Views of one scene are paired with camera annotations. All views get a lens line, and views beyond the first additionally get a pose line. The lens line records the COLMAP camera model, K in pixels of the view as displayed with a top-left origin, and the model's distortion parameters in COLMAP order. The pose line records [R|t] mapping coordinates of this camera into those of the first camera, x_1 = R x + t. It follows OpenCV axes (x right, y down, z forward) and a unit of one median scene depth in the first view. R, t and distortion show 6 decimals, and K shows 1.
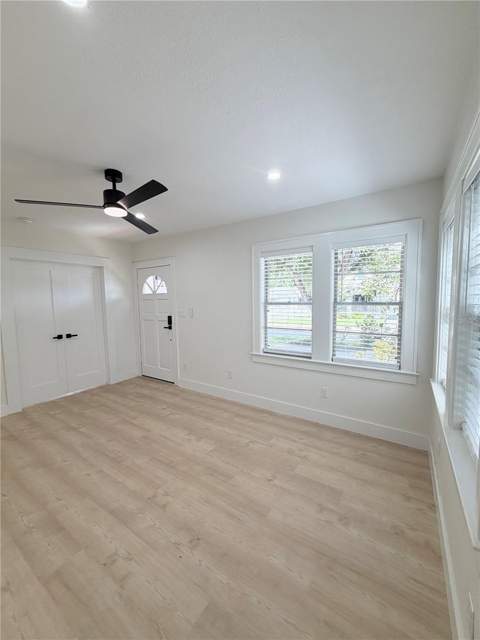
lens RADIAL K [[255.7, 0, 240.0], [0, 255.7, 320.0], [0, 0, 1]] dist [-0.001074, 0.000462]
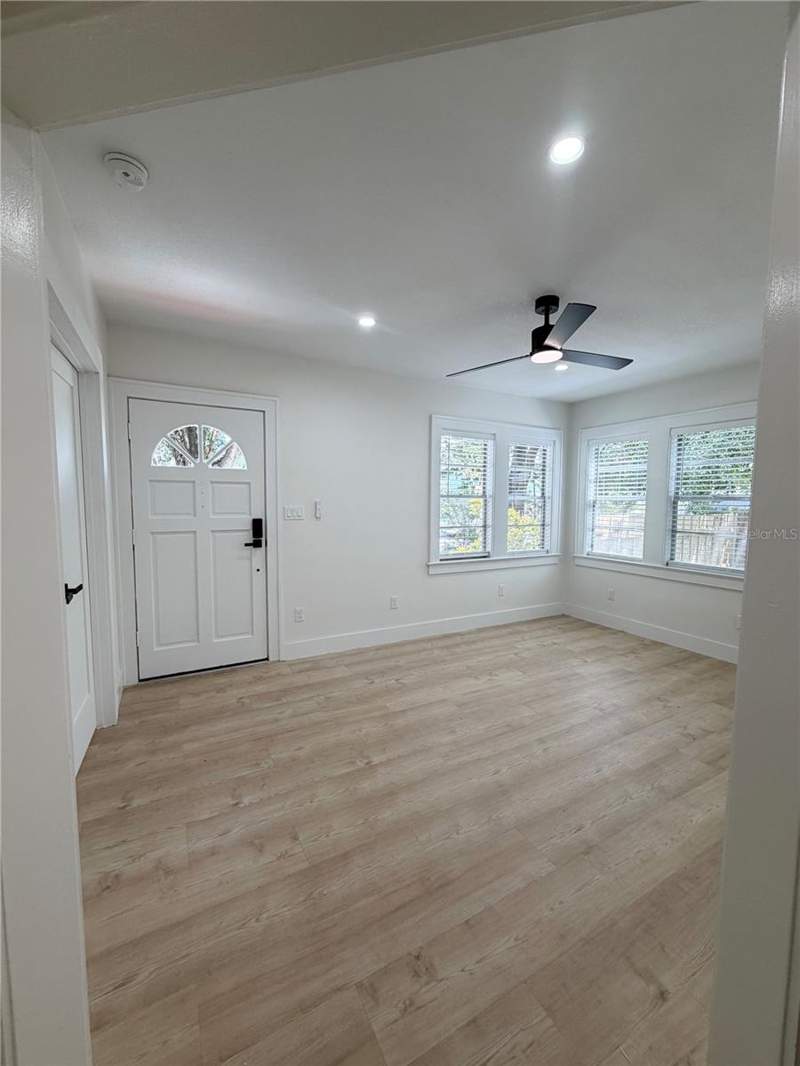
lens RADIAL K [[425.9, 0, 400.0], [0, 425.9, 533.0], [0, 0, 1]] dist [-0.001074, 0.000462]
pose [[0.463335, -0.049970, 0.884773, -1.362669], [0.058297, 0.997965, 0.025834, 0.007965], [-0.884263, 0.039610, 0.465306, 0.648740]]
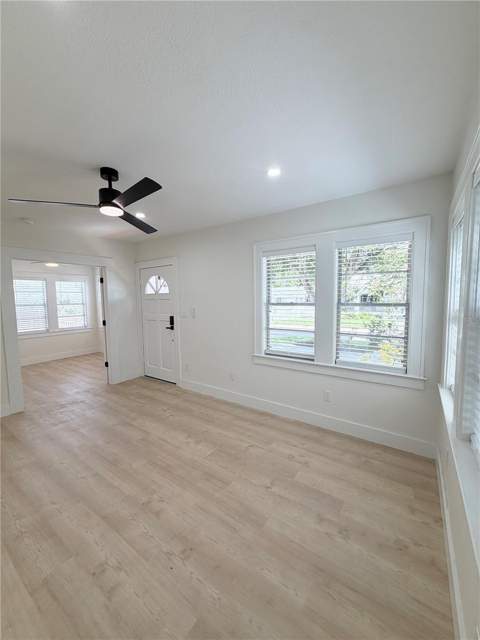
lens RADIAL K [[255.7, 0, 240.0], [0, 255.7, 320.0], [0, 0, 1]] dist [-0.001074, 0.000462]
pose [[0.999654, 0.003527, -0.026061, 0.025569], [-0.003485, 0.999993, 0.001672, -0.006292], [0.026067, -0.001581, 0.999659, 0.024130]]
